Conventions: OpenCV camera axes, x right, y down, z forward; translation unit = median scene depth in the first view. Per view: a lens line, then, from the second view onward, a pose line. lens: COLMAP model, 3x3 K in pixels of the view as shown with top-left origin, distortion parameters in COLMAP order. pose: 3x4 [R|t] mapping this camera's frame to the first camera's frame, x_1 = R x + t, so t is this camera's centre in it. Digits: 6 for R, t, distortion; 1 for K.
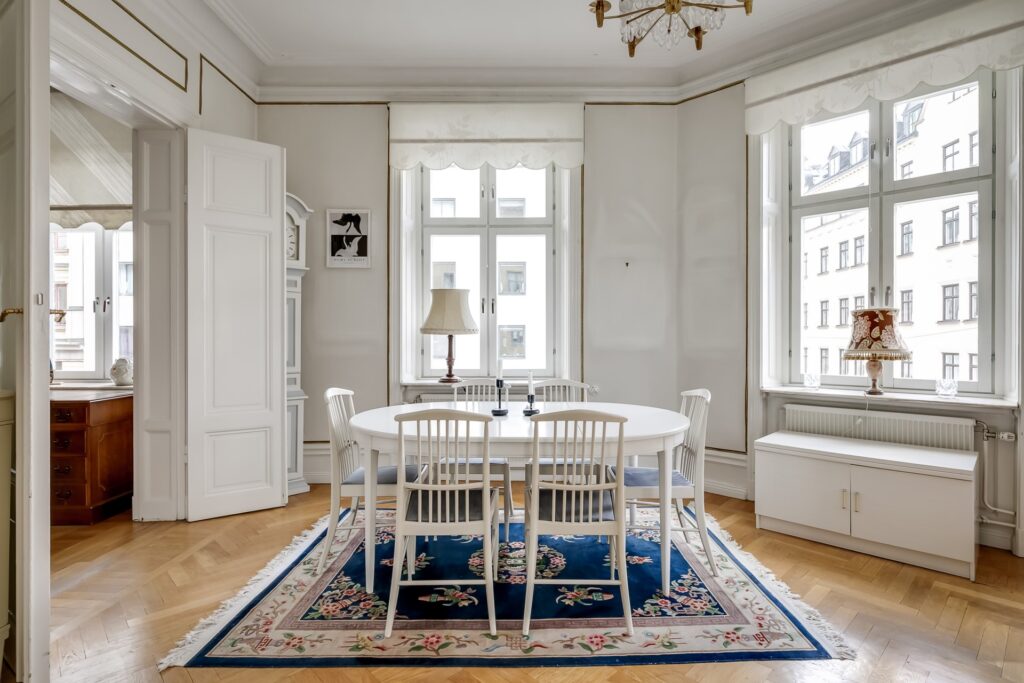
lens RADIAL K [[535.5, 0, 512.0], [0, 535.5, 341.5], [0, 0, 1]] dist [0.002924, 0.000533]
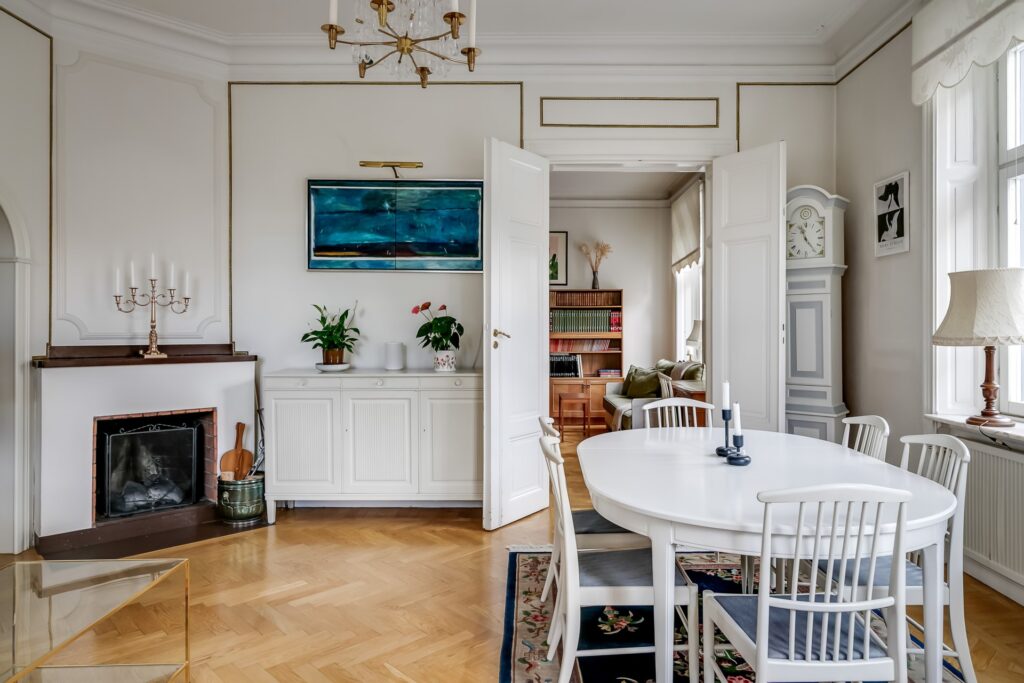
lens RADIAL K [[659.5, 0, 536.1], [0, 659.5, 329.0], [0, 0, 1]] dist [0.003580, 0.001568]
pose [[-0.006257, -0.001429, -0.999979, 0.634255], [-0.003471, 0.999993, -0.001407, -0.029460], [0.999974, 0.003462, -0.006262, 0.505340]]
